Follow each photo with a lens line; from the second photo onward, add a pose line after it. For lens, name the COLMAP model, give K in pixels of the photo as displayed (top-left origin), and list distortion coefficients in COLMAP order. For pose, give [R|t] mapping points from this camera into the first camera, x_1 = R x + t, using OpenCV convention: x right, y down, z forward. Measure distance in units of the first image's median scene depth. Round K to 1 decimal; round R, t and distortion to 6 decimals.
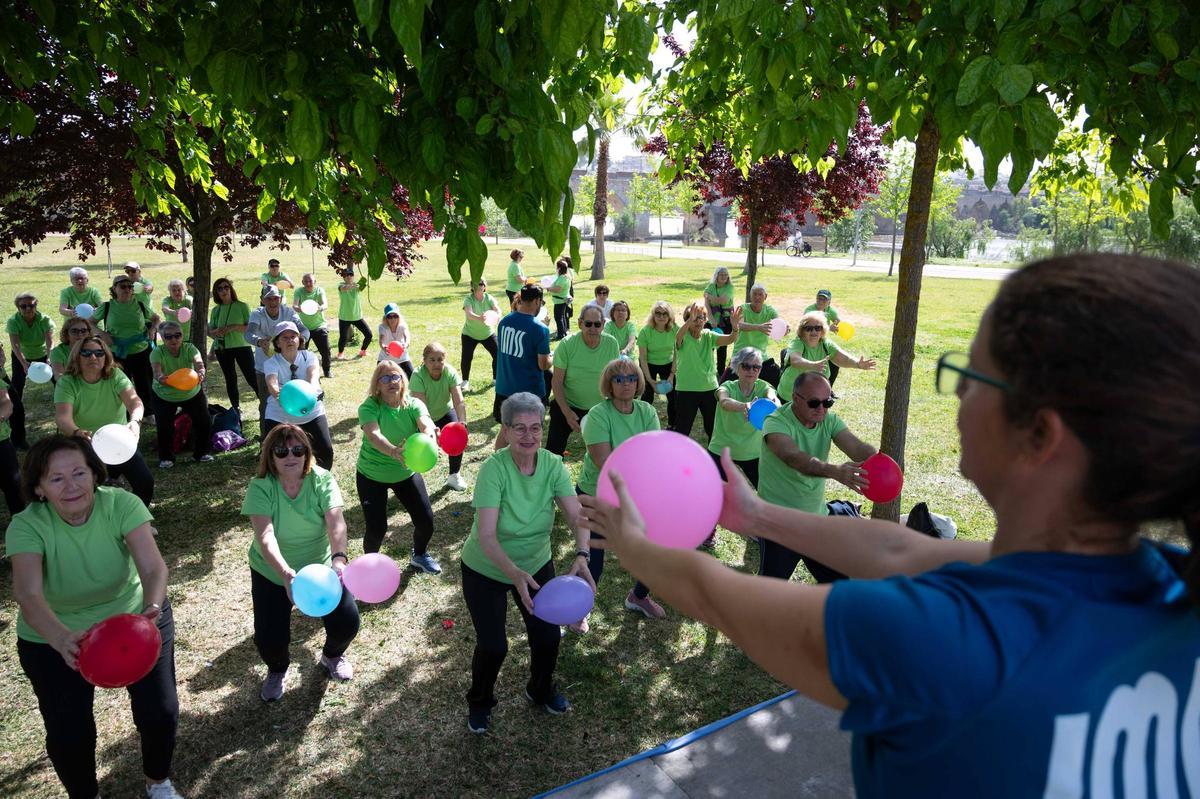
lens RADIAL K [[807.8, 0, 605.2], [0, 807.8, 374.9], [0, 0, 1]] dist [0.002289, -0.007638]
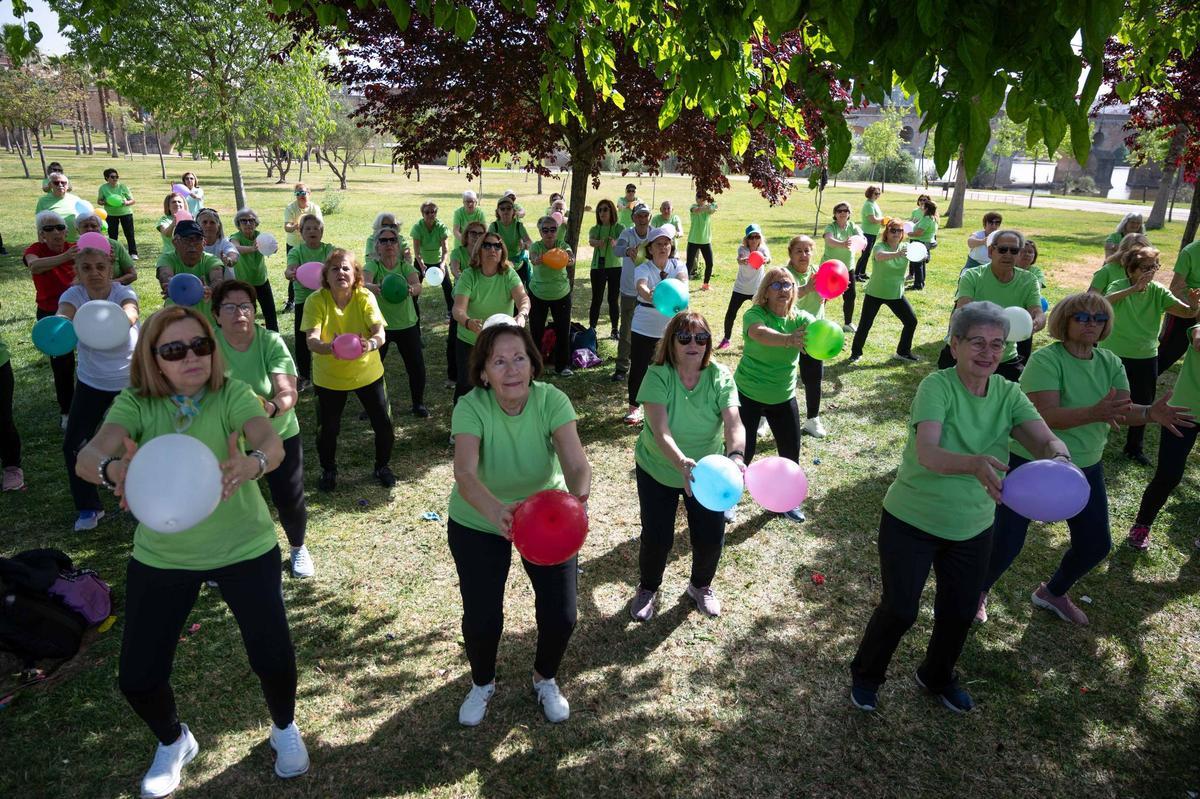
lens RADIAL K [[807.8, 0, 602.4], [0, 807.8, 395.6], [0, 0, 1]] dist [0.002289, -0.007638]
pose [[0.924057, 0.122661, -0.362041, -0.117251], [-0.089536, 0.990223, 0.106965, 0.027801], [0.371622, -0.066426, 0.926005, 0.079714]]
